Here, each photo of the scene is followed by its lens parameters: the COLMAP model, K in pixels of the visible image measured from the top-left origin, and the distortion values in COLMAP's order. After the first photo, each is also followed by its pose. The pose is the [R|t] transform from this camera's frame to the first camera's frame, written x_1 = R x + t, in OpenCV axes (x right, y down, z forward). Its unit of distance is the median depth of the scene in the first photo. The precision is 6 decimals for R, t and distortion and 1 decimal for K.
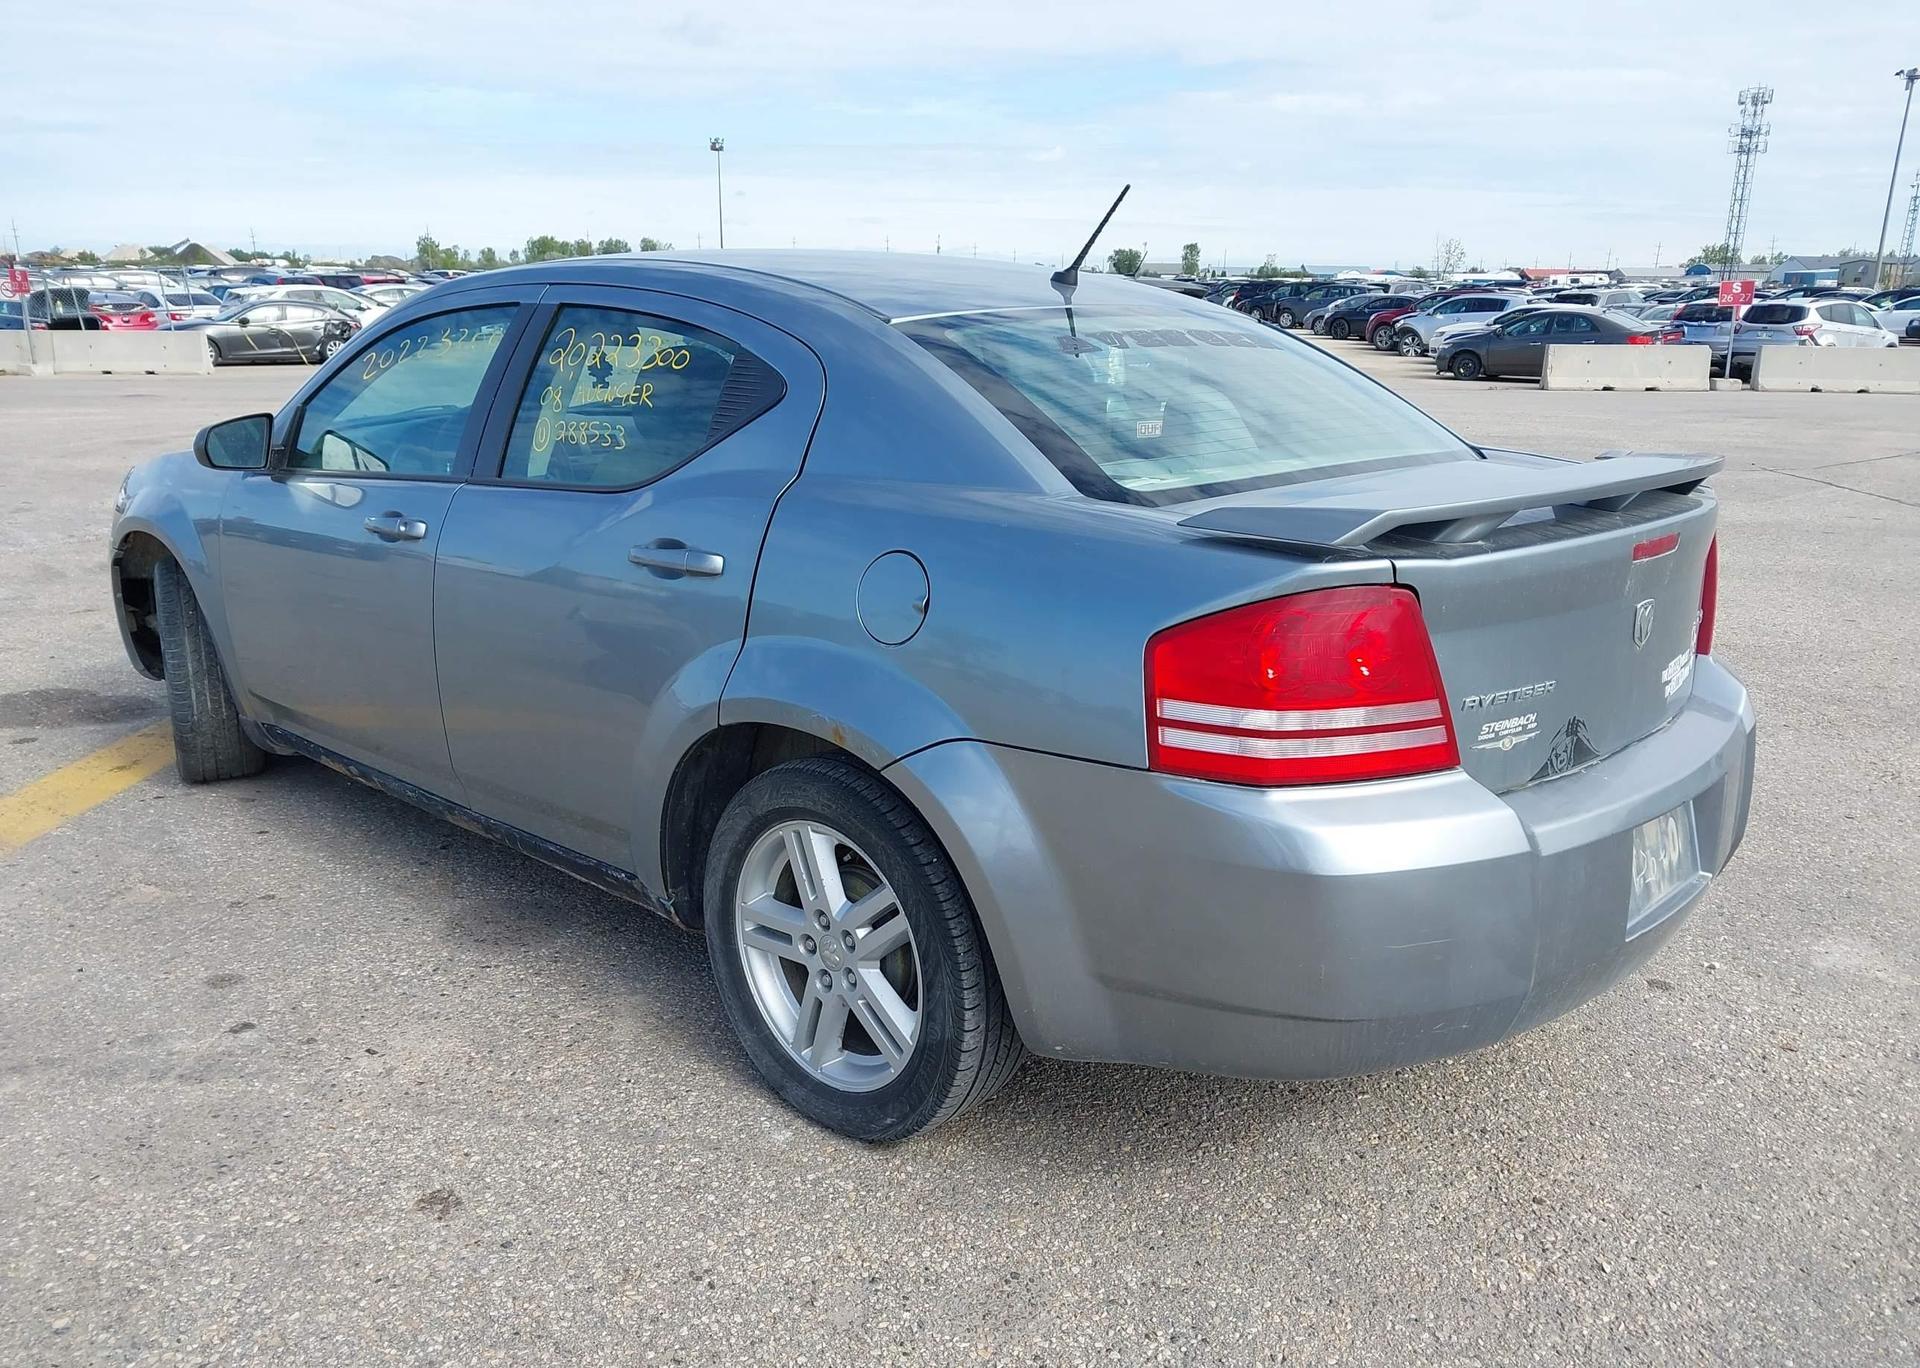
lens RADIAL K [[1544.4, 0, 958.9], [0, 1544.4, 693.9], [0, 0, 1]] dist [0.020393, -0.018604]
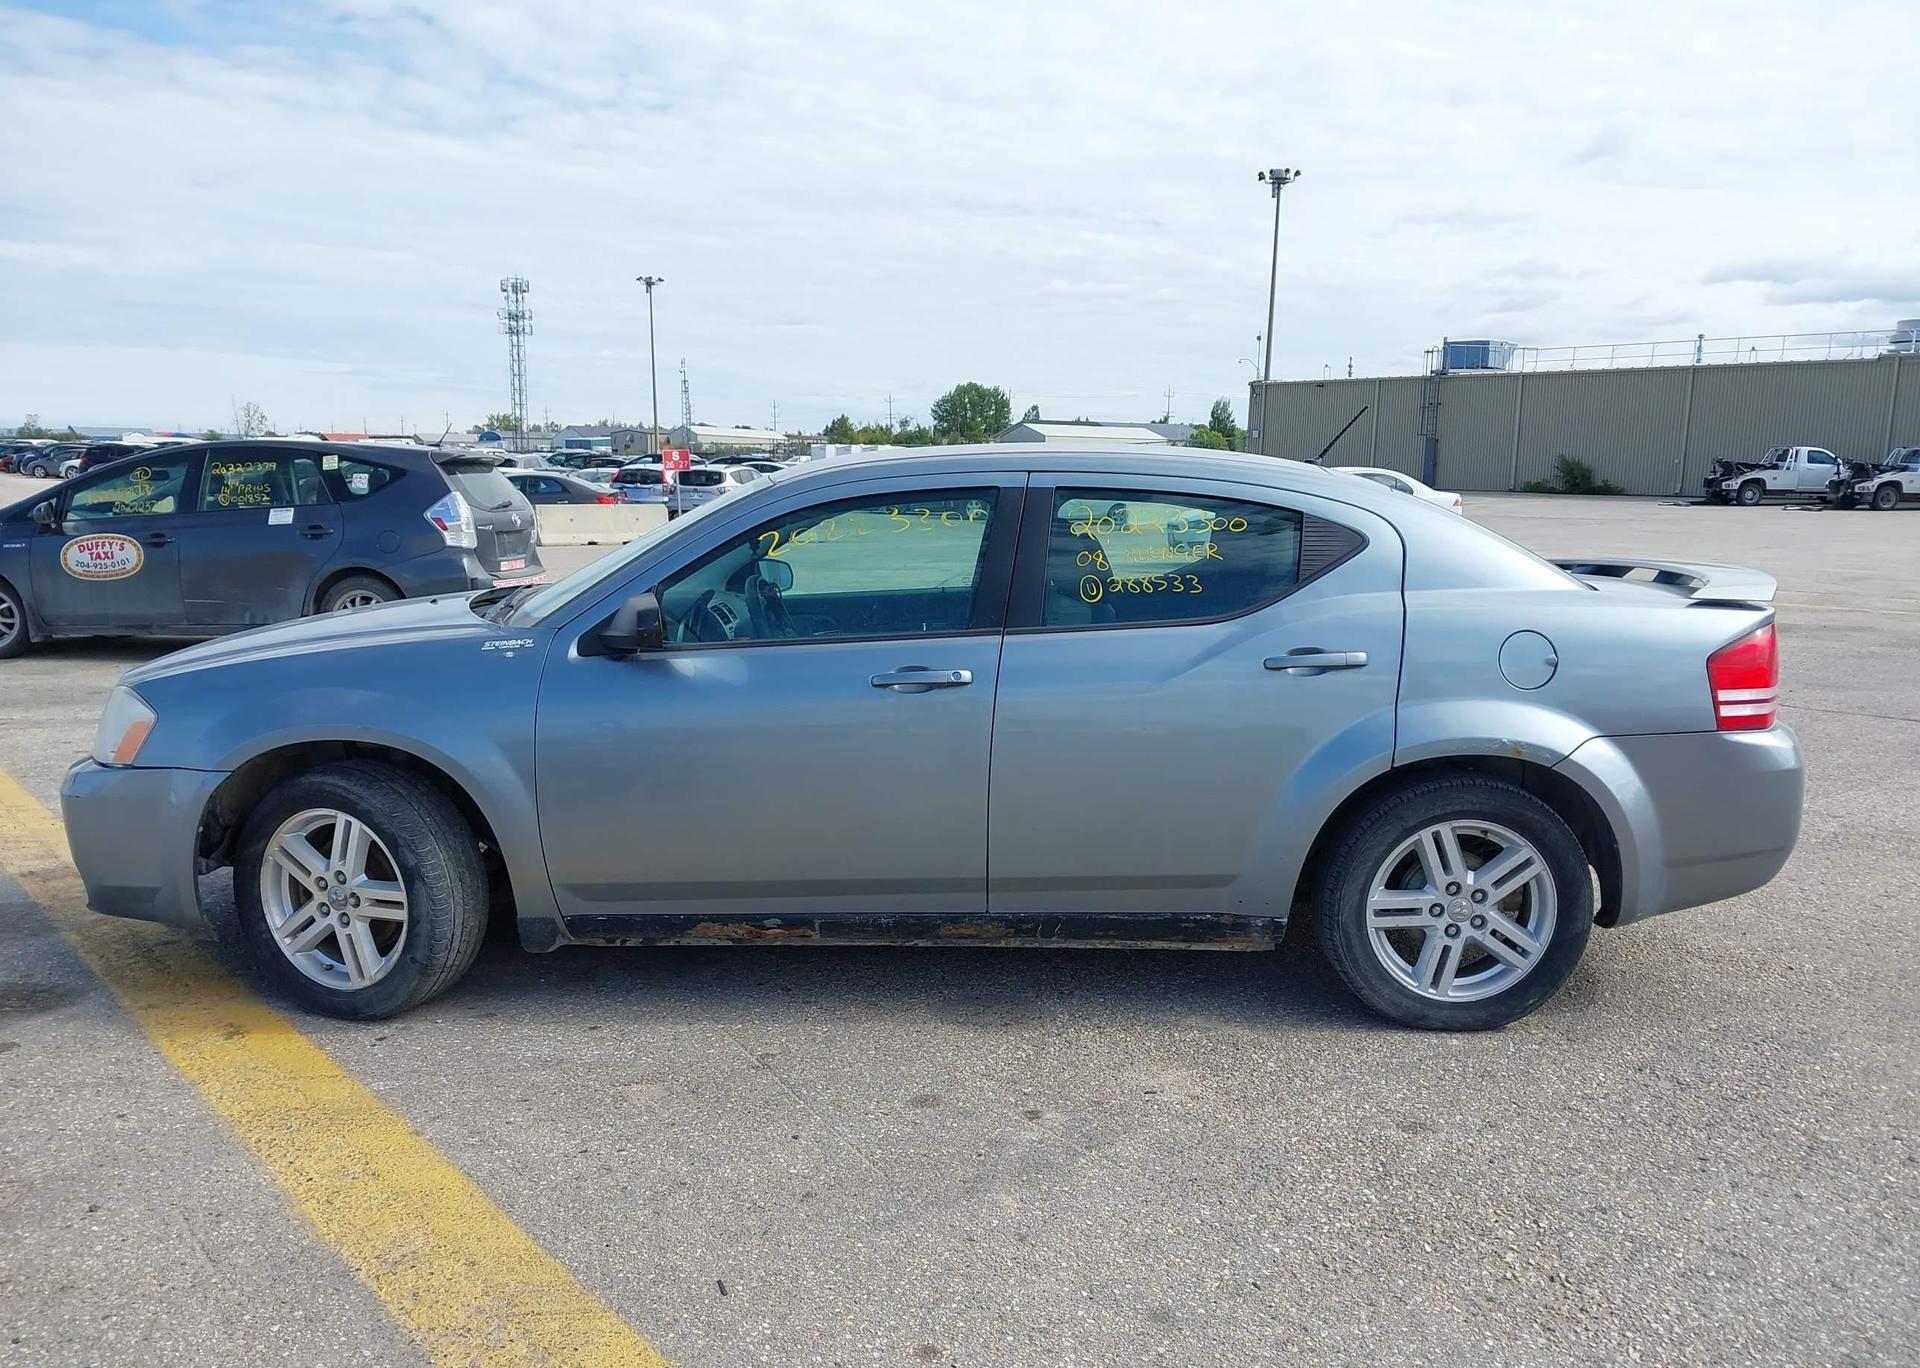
lens RADIAL K [[1543.4, 0, 960.0], [0, 1543.4, 684.0], [0, 0, 1]] dist [0.057311, -0.116824]
pose [[0.736807, -0.096432, 0.669191, -0.896654], [0.167615, 0.984931, -0.042620, -0.039489], [-0.654997, 0.143569, 0.741867, 0.115663]]
